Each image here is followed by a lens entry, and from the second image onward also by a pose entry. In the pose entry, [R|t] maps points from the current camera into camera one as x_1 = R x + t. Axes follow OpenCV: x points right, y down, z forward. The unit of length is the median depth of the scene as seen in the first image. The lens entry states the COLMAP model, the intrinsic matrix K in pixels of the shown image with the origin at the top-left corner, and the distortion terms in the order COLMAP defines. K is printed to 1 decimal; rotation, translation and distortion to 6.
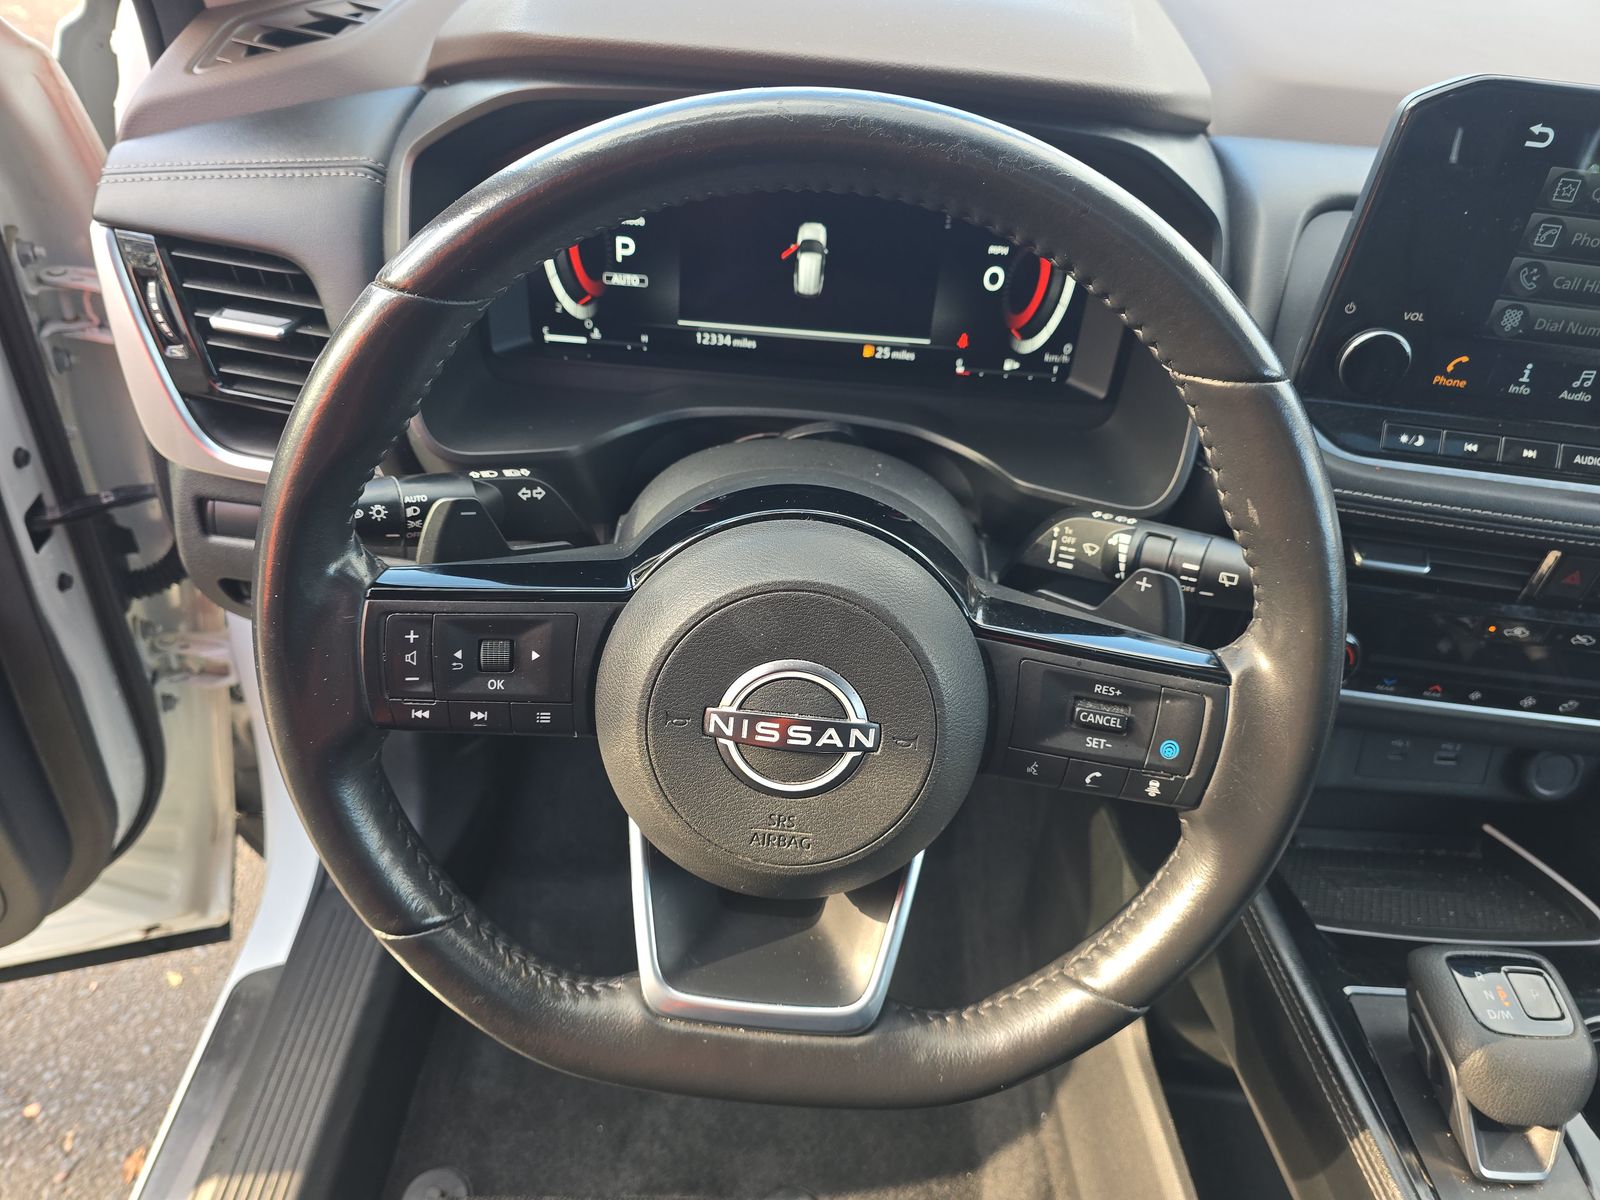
lens RADIAL K [[1066.0, 0, 782.0], [0, 1066.0, 656.7], [0, 0, 1]] dist [0.021640, -0.031061]
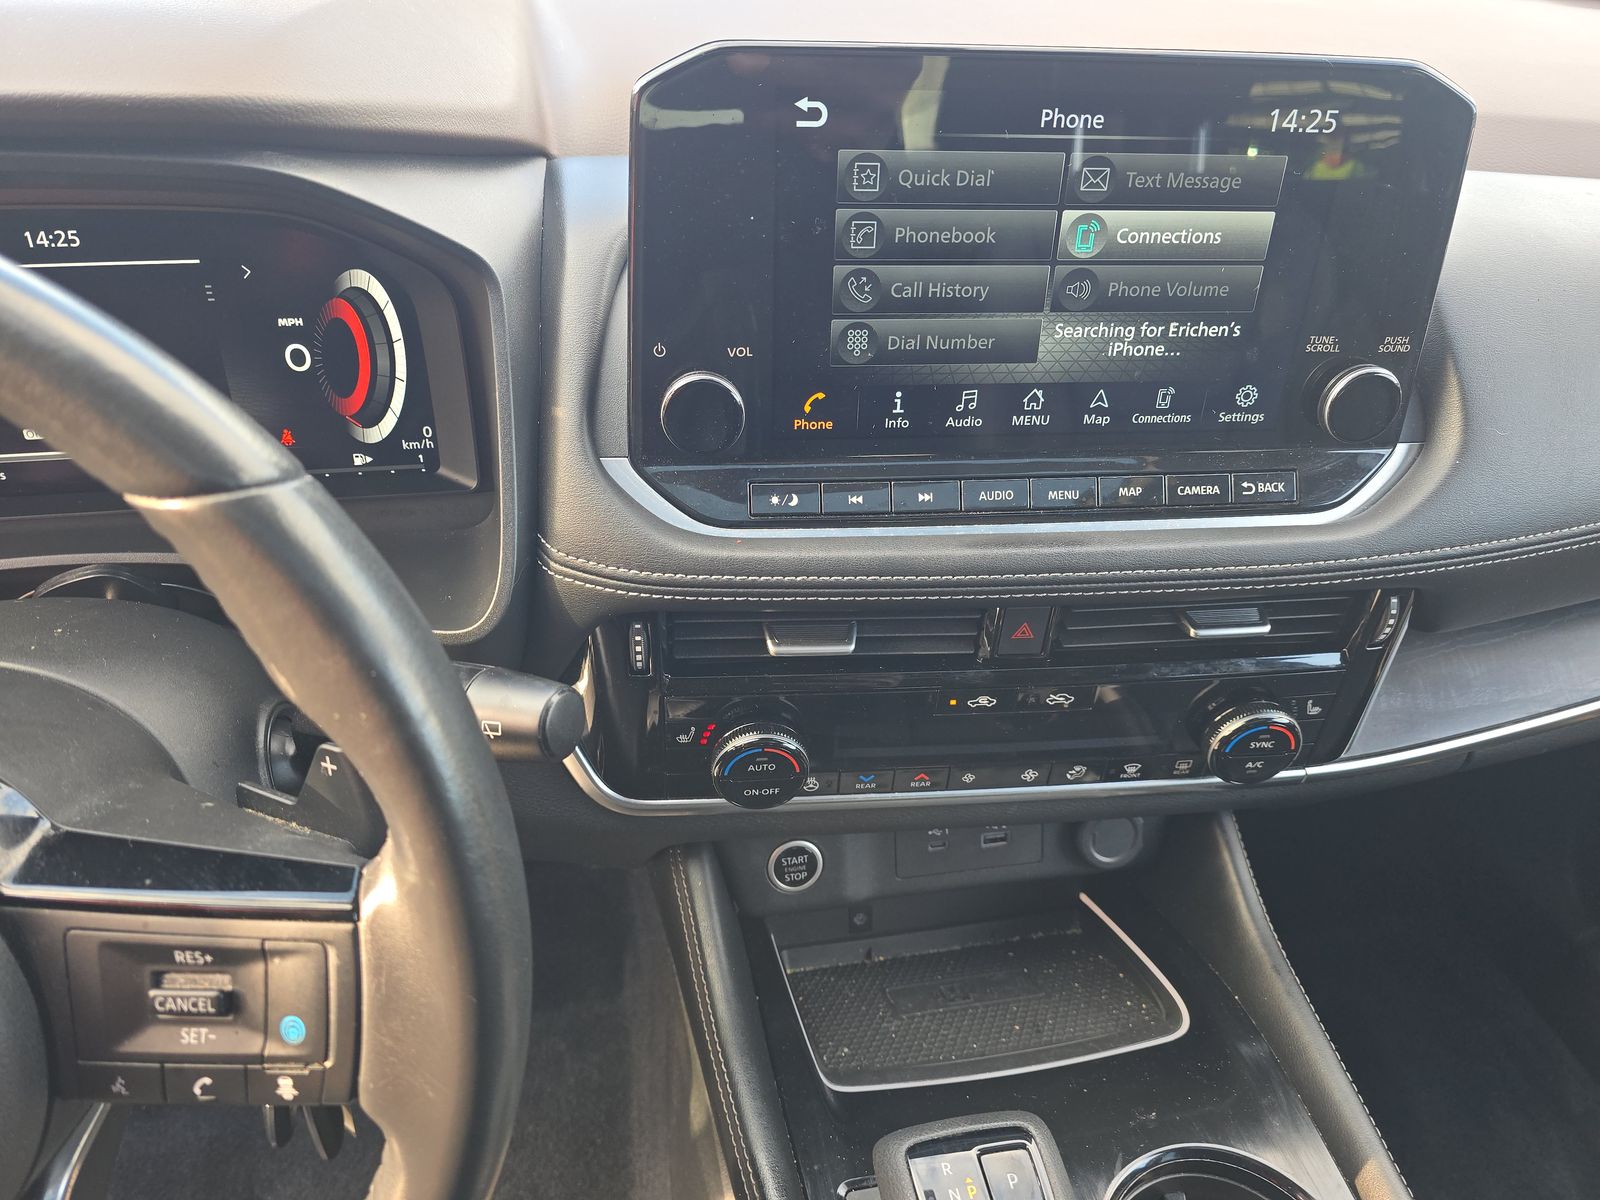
lens RADIAL K [[1060.0, 0, 801.8], [0, 1060.0, 655.0], [0, 0, 1]] dist [0.049910, -0.050276]
pose [[0.979308, -0.153288, 0.132128, 0.414891], [0.159659, 0.986402, -0.038996, -0.046171], [-0.124354, 0.059285, 0.990465, 0.180550]]
